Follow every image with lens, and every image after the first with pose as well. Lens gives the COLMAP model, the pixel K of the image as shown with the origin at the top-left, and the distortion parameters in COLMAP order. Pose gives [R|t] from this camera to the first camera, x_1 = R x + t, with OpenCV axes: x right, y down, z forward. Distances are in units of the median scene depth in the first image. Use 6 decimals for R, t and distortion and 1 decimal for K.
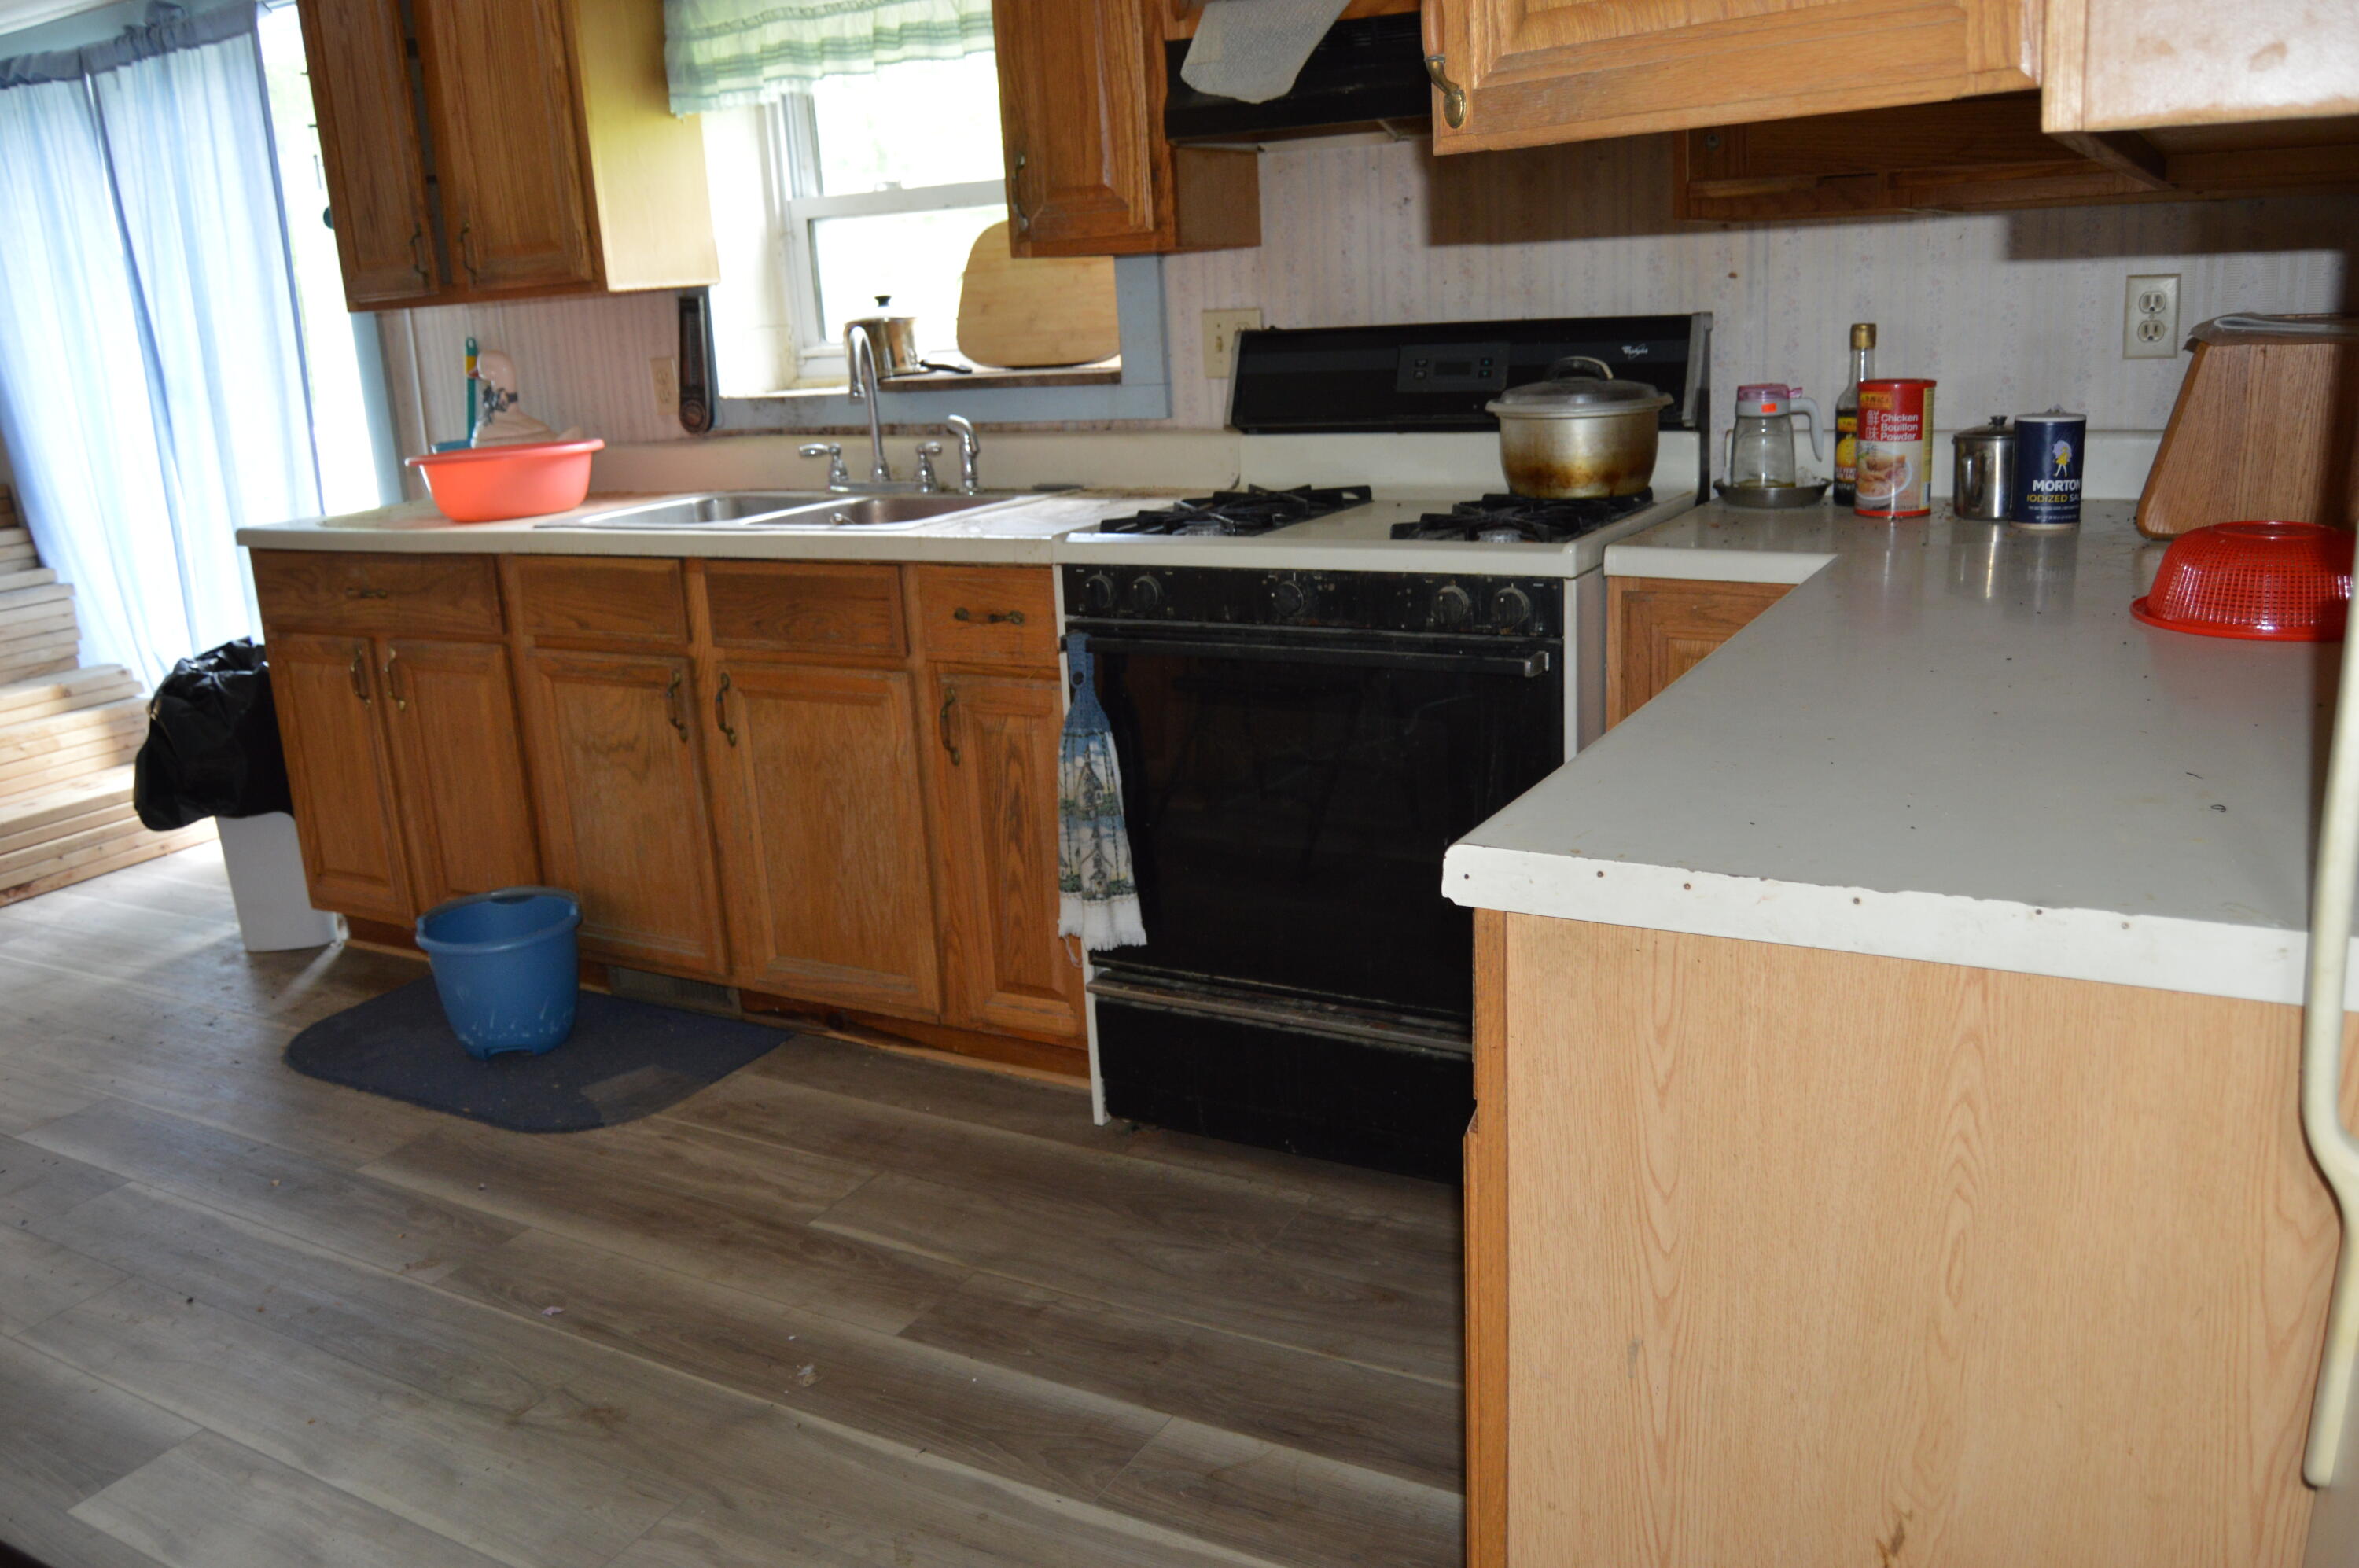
lens RADIAL K [[1861.1, 0, 1179.0], [0, 1861.1, 782.6], [0, 0, 1]] dist [-0.089416, 0.029020]
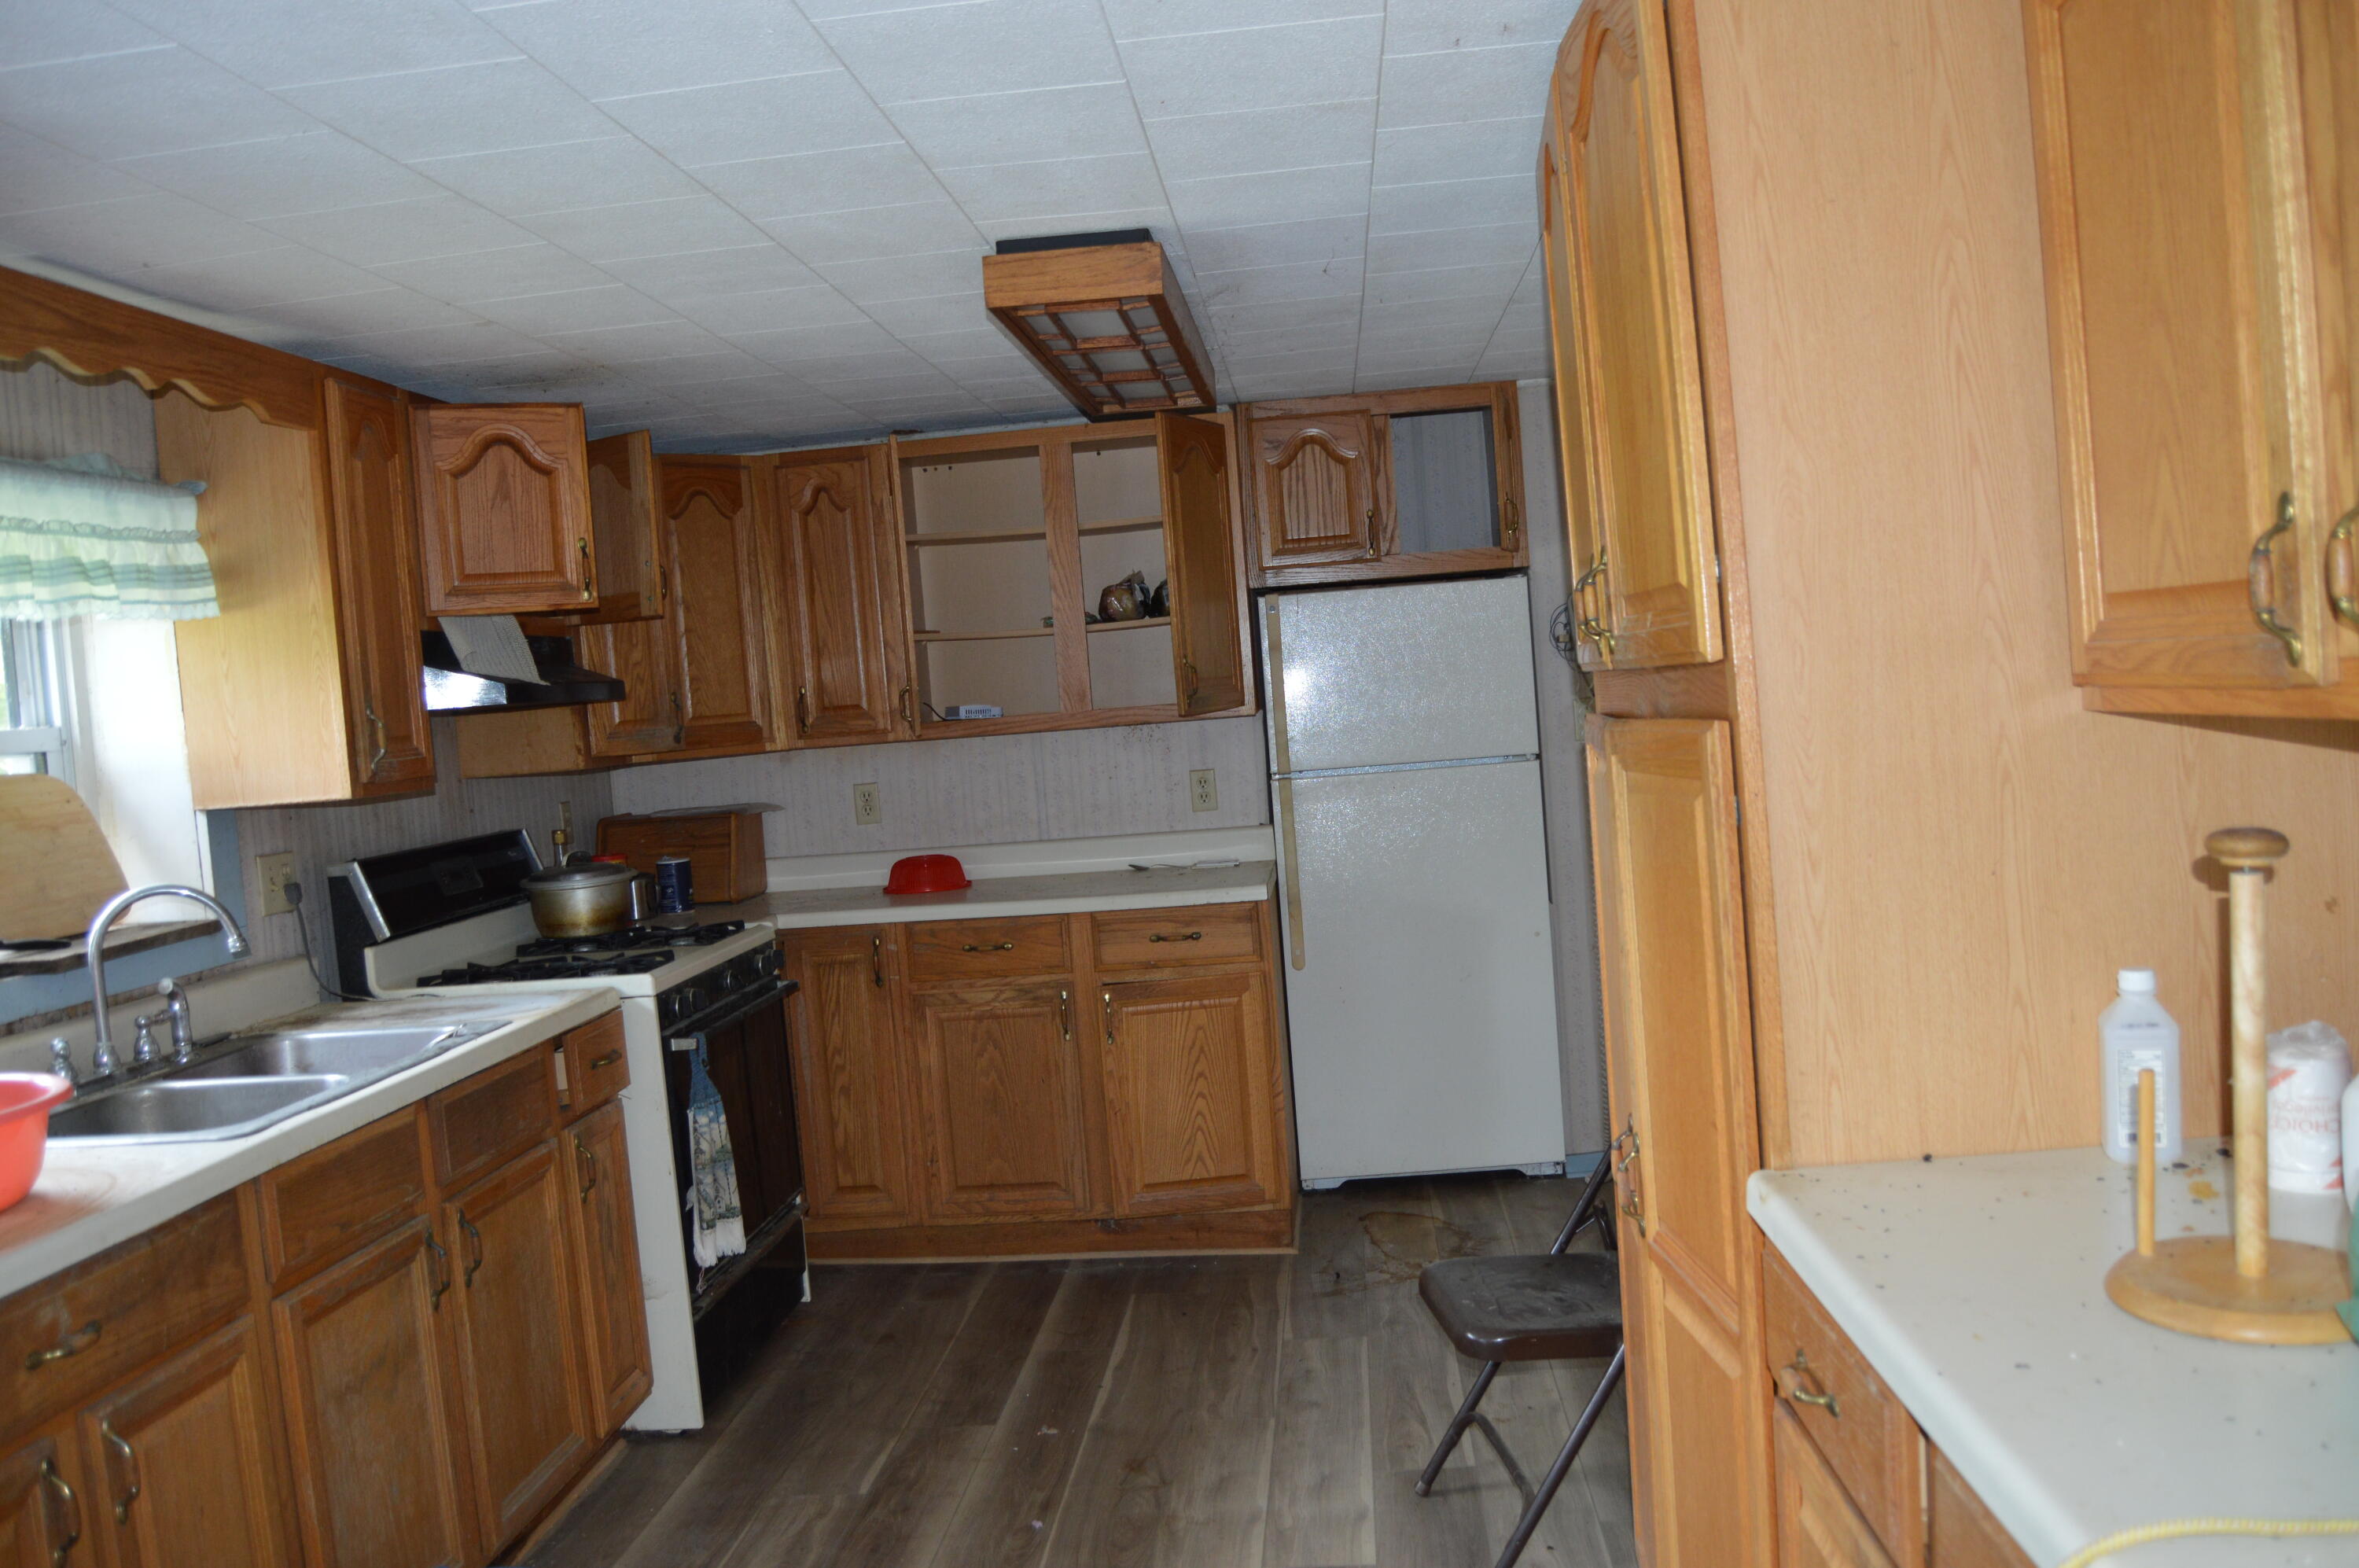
lens RADIAL K [[1861.1, 0, 1183.8], [0, 1861.1, 769.3], [0, 0, 1]] dist [-0.089416, 0.029020]
pose [[-0.407410, 0.043313, 0.912218, -1.479231], [0.327793, 0.939249, 0.101801, -0.287387], [-0.852390, 0.340493, -0.396857, 1.160704]]
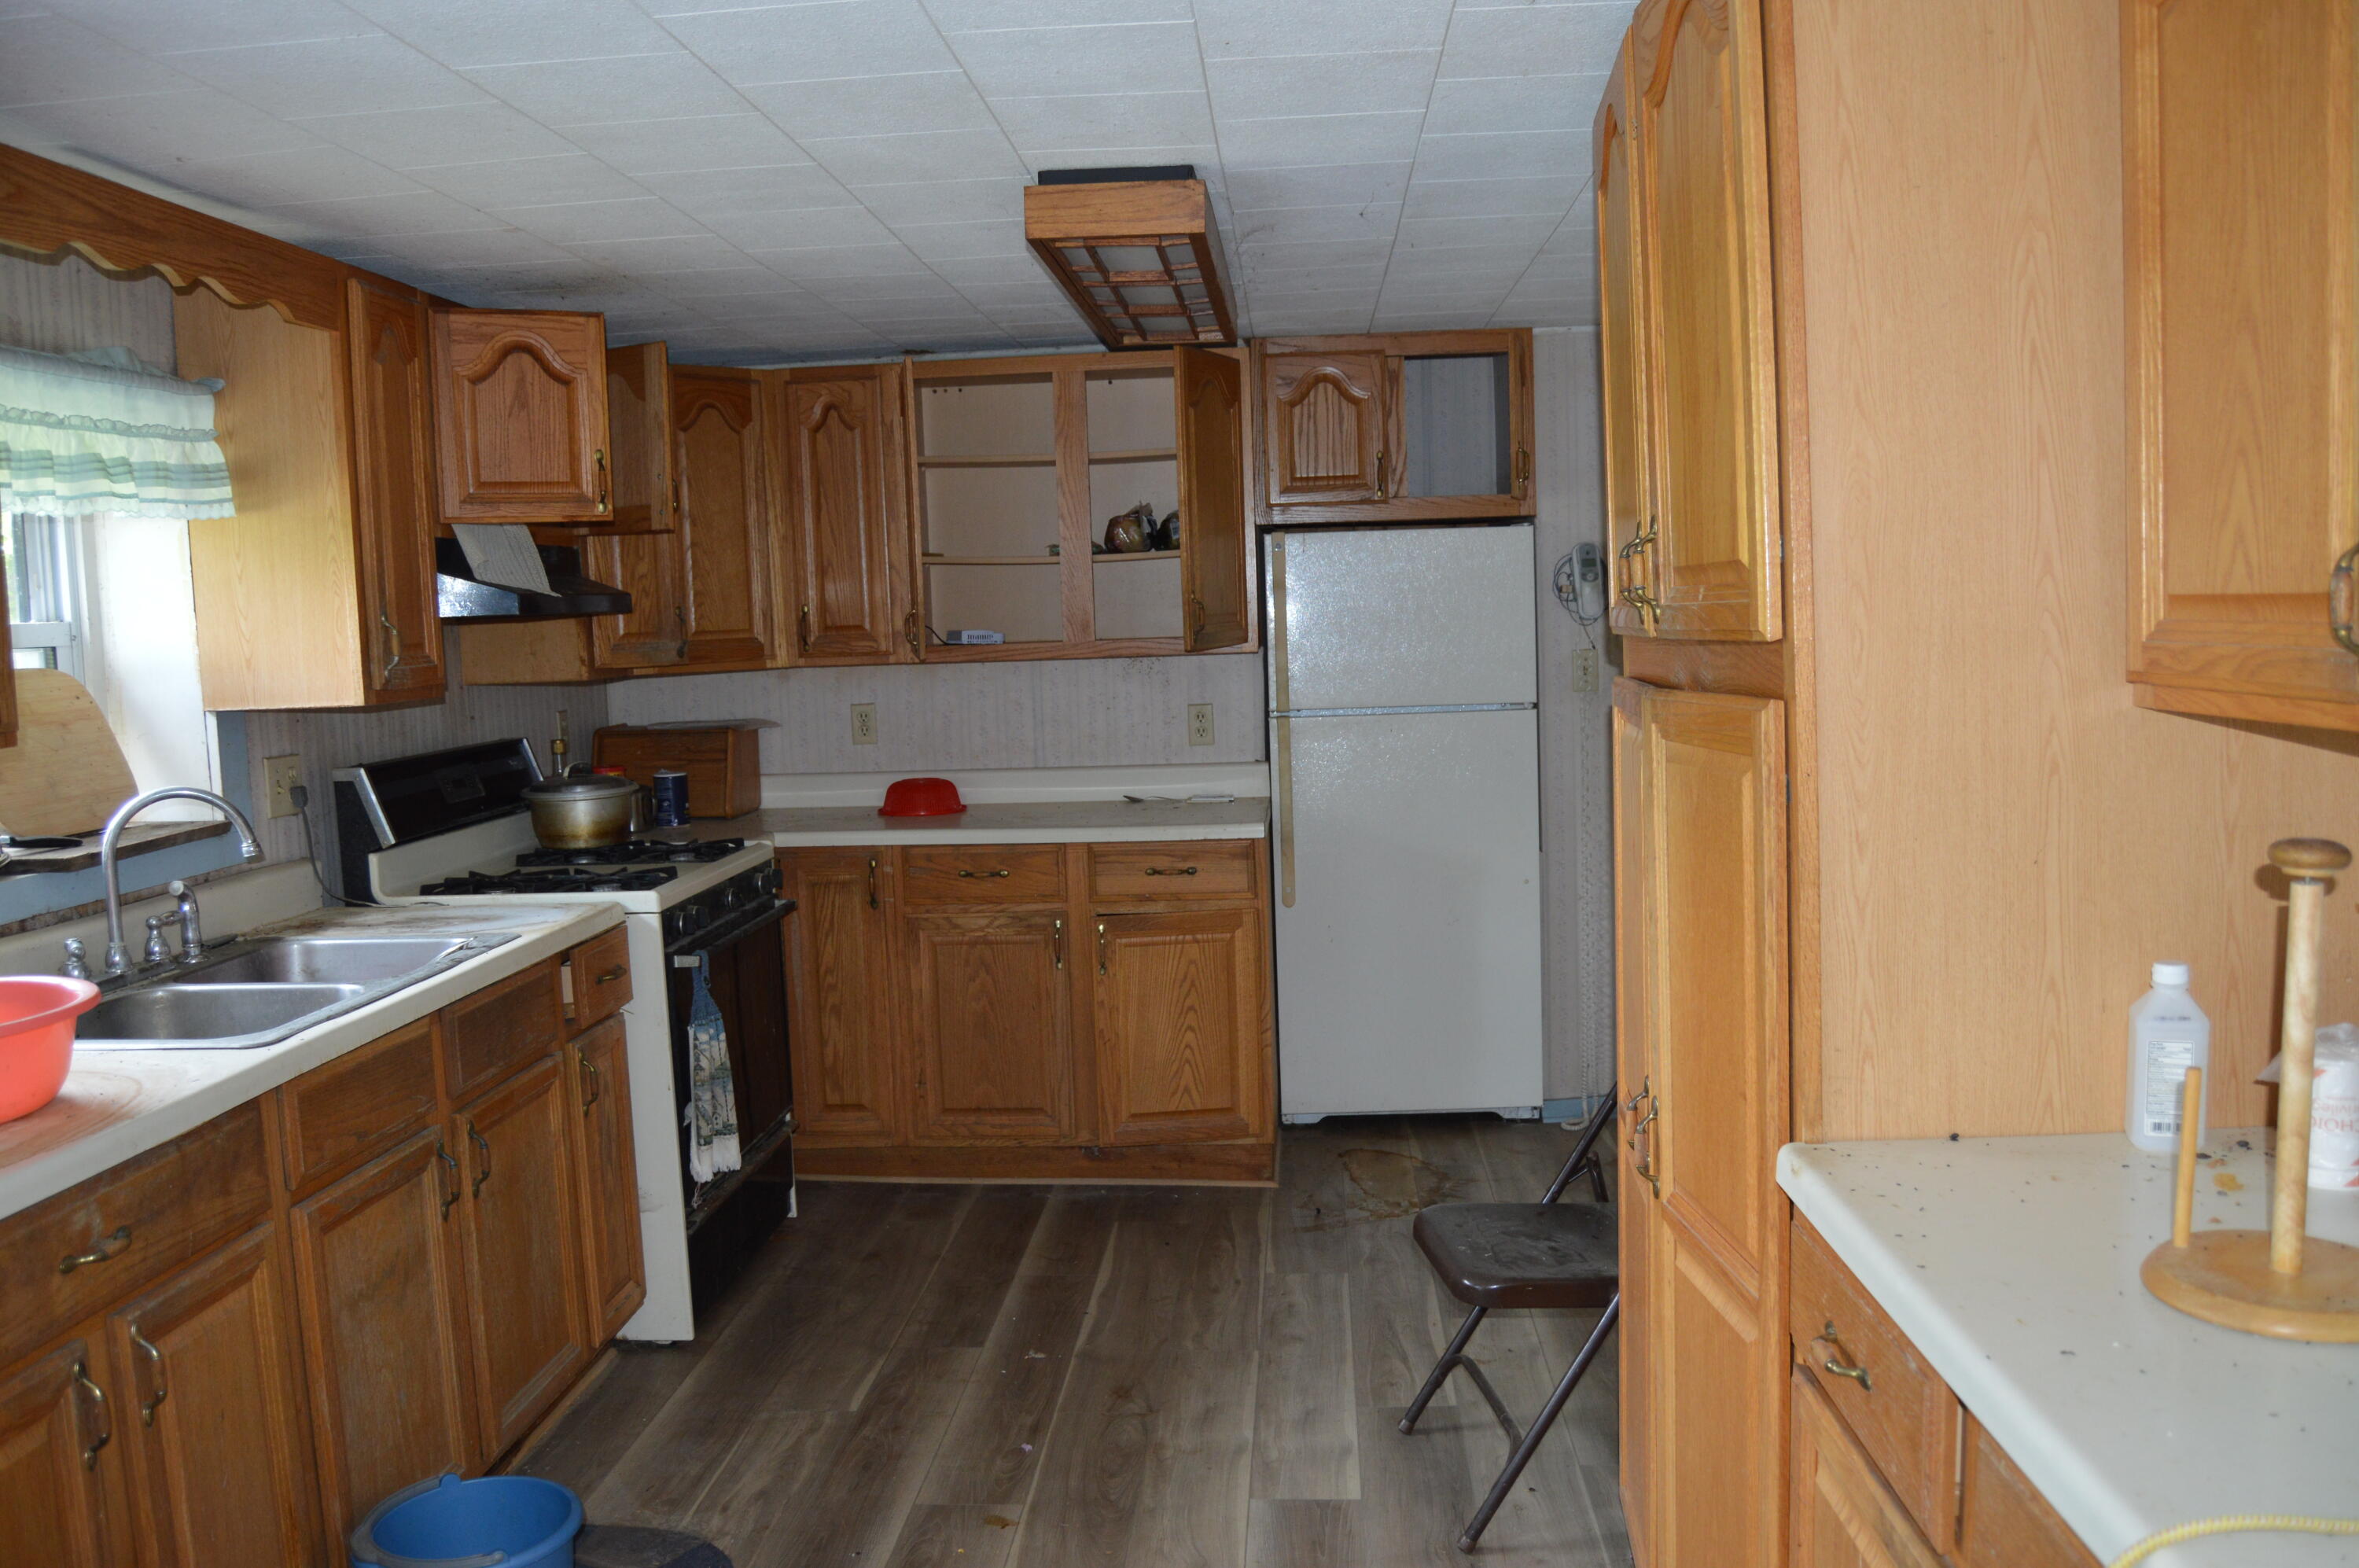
lens RADIAL K [[1861.1, 0, 1172.7], [0, 1861.1, 774.8], [0, 0, 1]] dist [-0.089416, 0.029020]
pose [[-0.419732, -0.014408, 0.907534, -1.468859], [0.287139, 0.946414, 0.147826, -0.309300], [-0.861032, 0.322636, -0.393103, 1.187650]]
